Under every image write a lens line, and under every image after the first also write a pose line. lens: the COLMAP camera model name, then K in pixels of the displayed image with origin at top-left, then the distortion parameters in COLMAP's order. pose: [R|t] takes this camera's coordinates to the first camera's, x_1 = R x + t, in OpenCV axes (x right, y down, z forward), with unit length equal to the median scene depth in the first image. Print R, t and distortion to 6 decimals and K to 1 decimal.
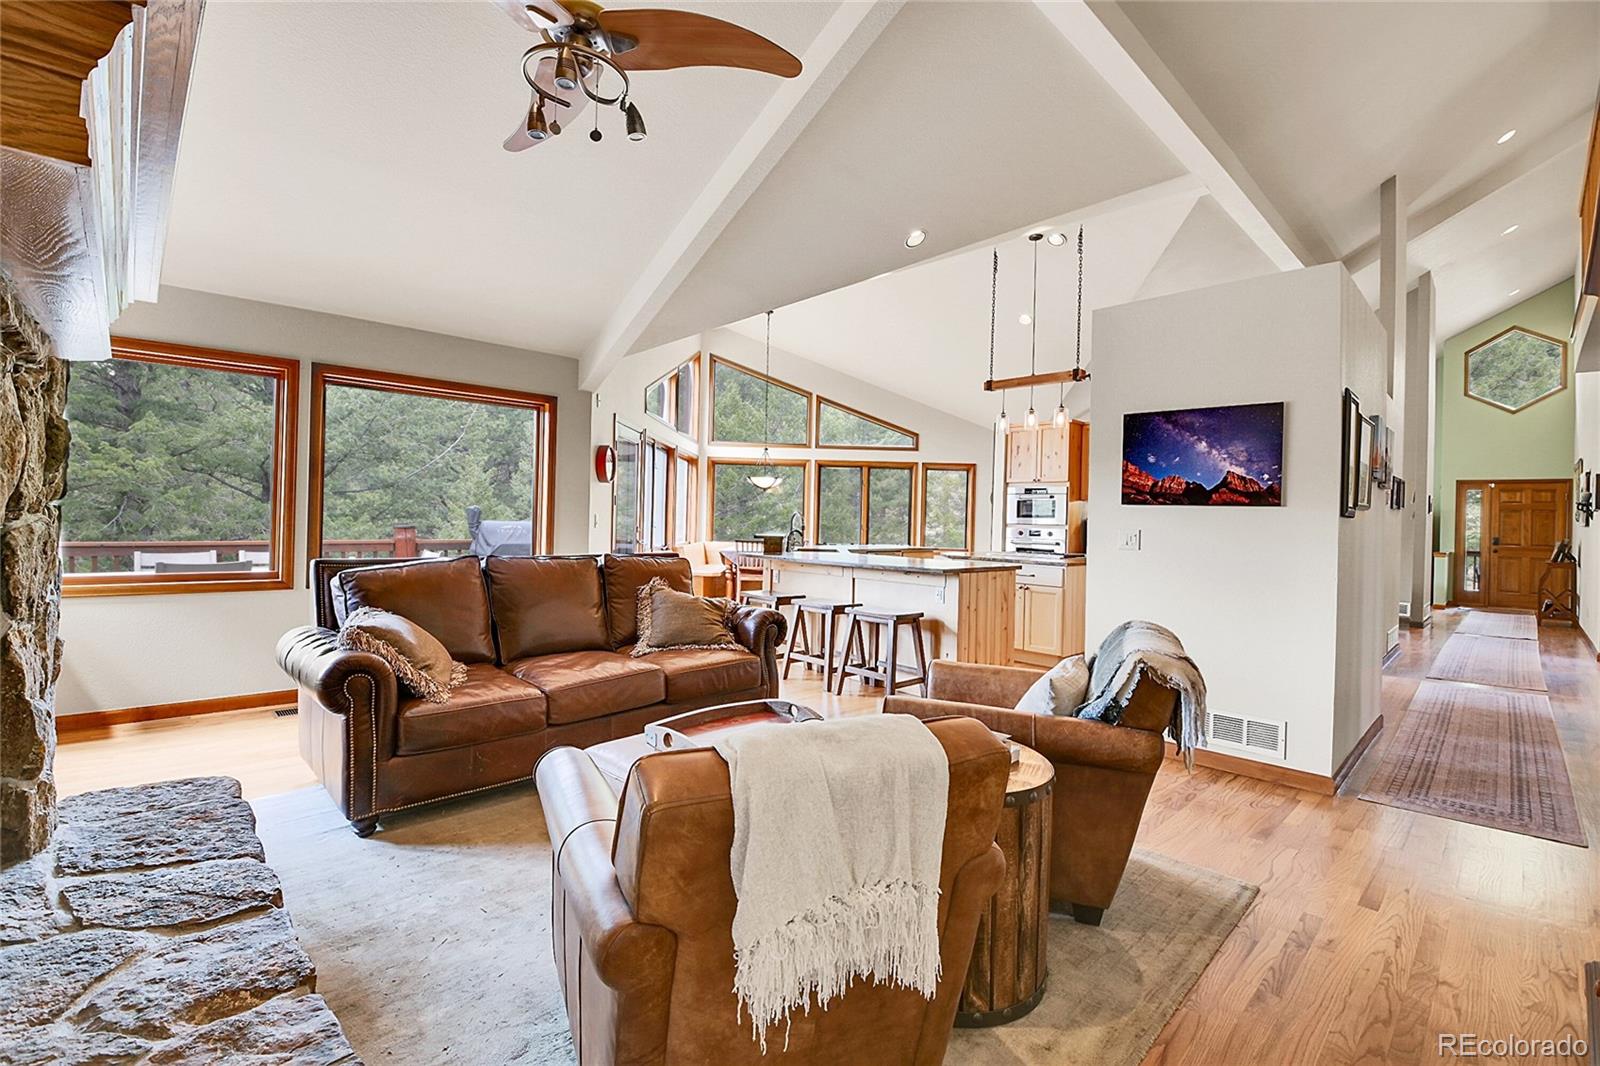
lens RADIAL K [[699.3, 0, 804.7], [0, 699.3, 525.8], [0, 0, 1]] dist [-0.000696, -0.007108]
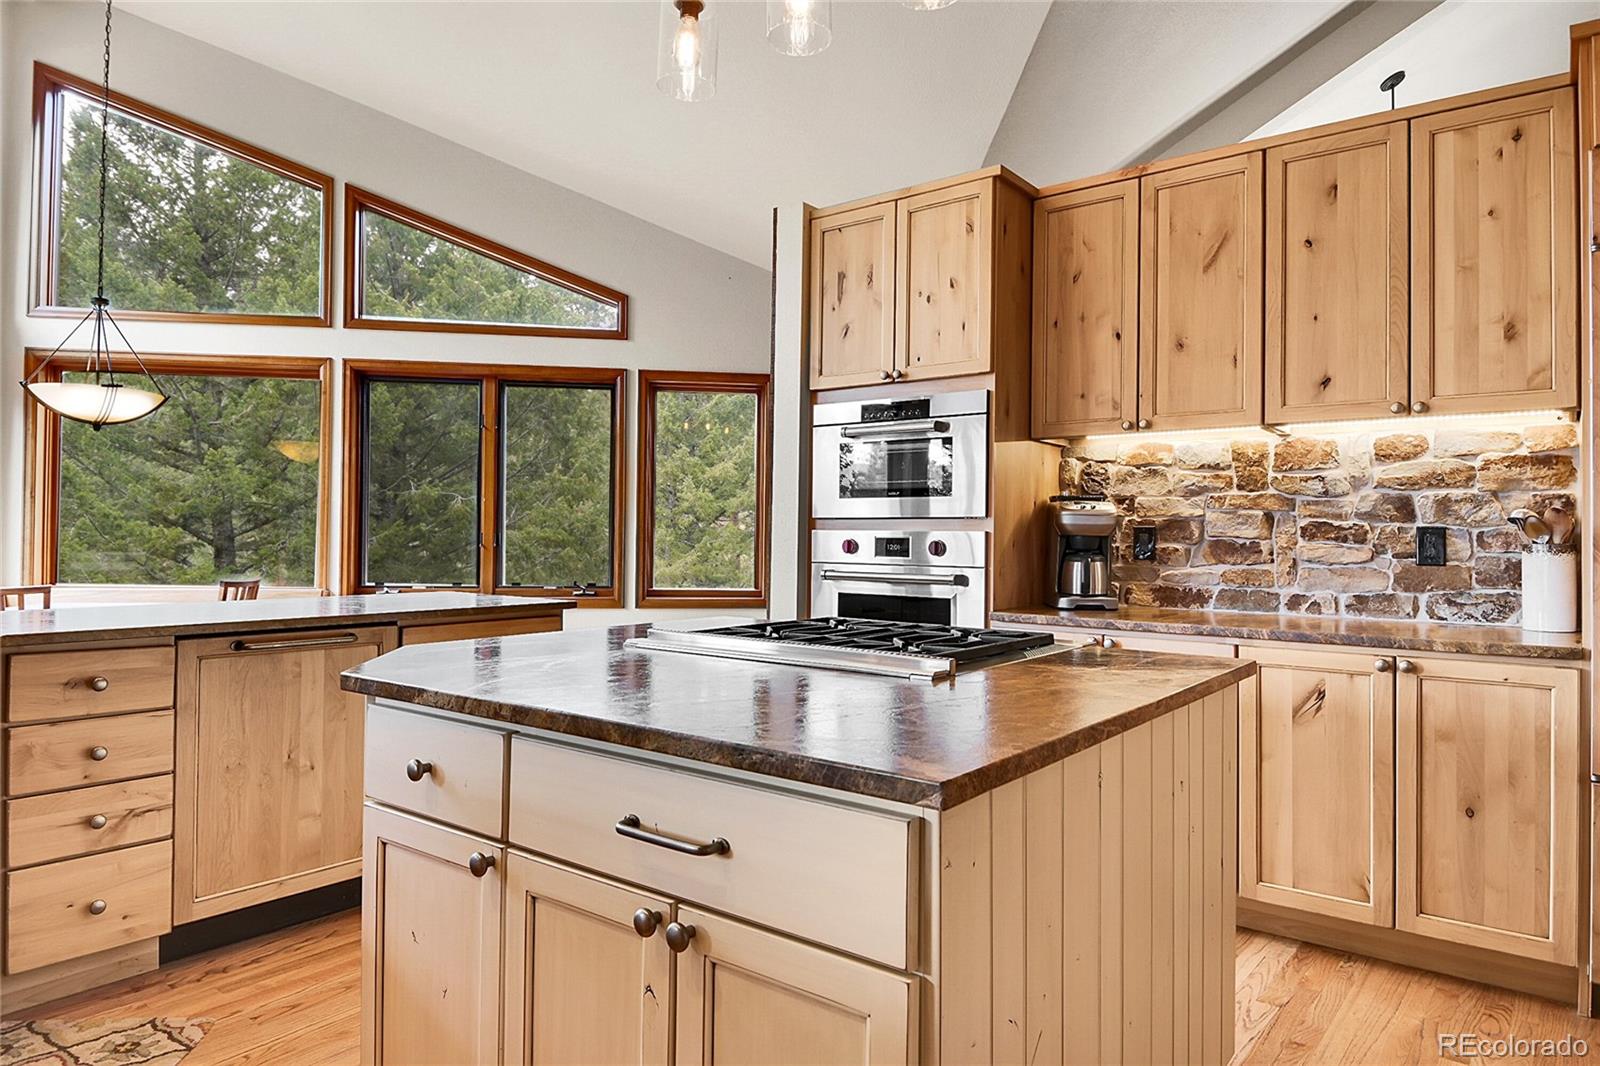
lens RADIAL K [[994.2, 0, 800.0], [0, 994.2, 533.0], [0, 0, 1]] dist [0.058211, -0.060535]
pose [[0.989139, -0.016858, 0.146013, 0.176218], [0.018038, 0.999814, -0.006758, 0.005506], [-0.145872, 0.009318, 0.989260, 0.446990]]
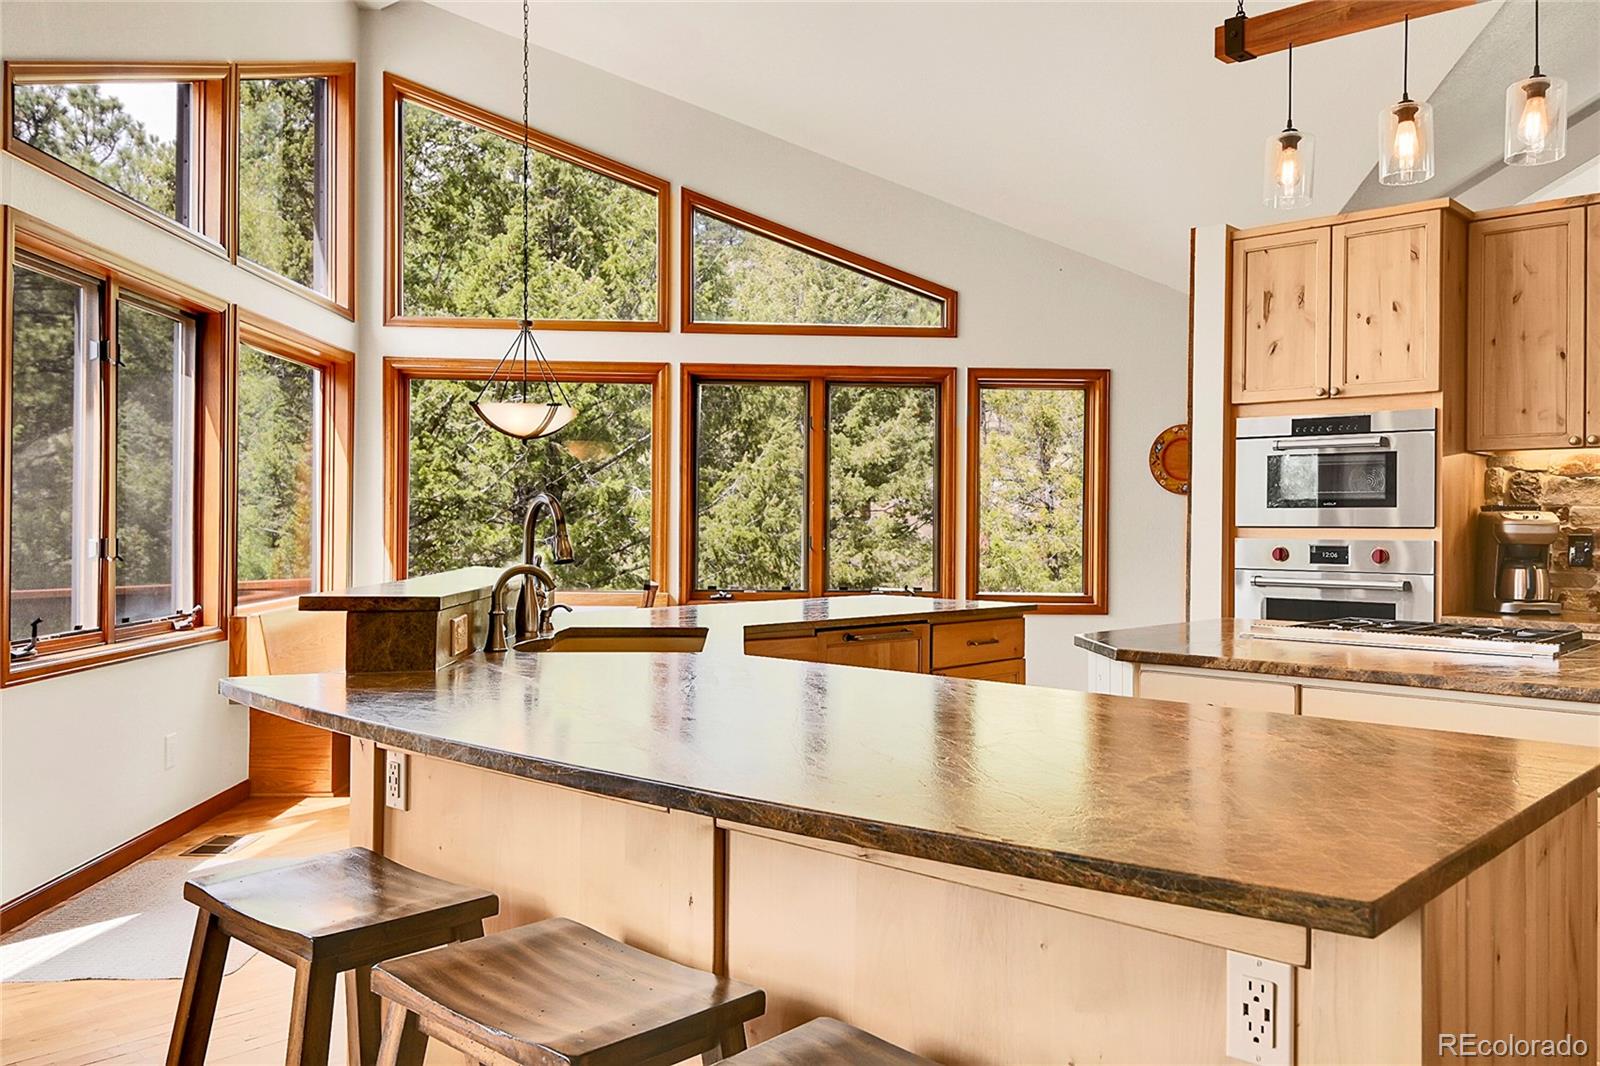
lens RADIAL K [[1280.7, 0, 800.0], [0, 1280.7, 533.0], [0, 0, 1]] dist [0.039322, -0.008548]
pose [[0.997972, -0.019825, 0.060484, 0.034887], [0.019925, 0.999801, -0.001040, -0.002770], [-0.060451, 0.002243, 0.998169, 0.322563]]
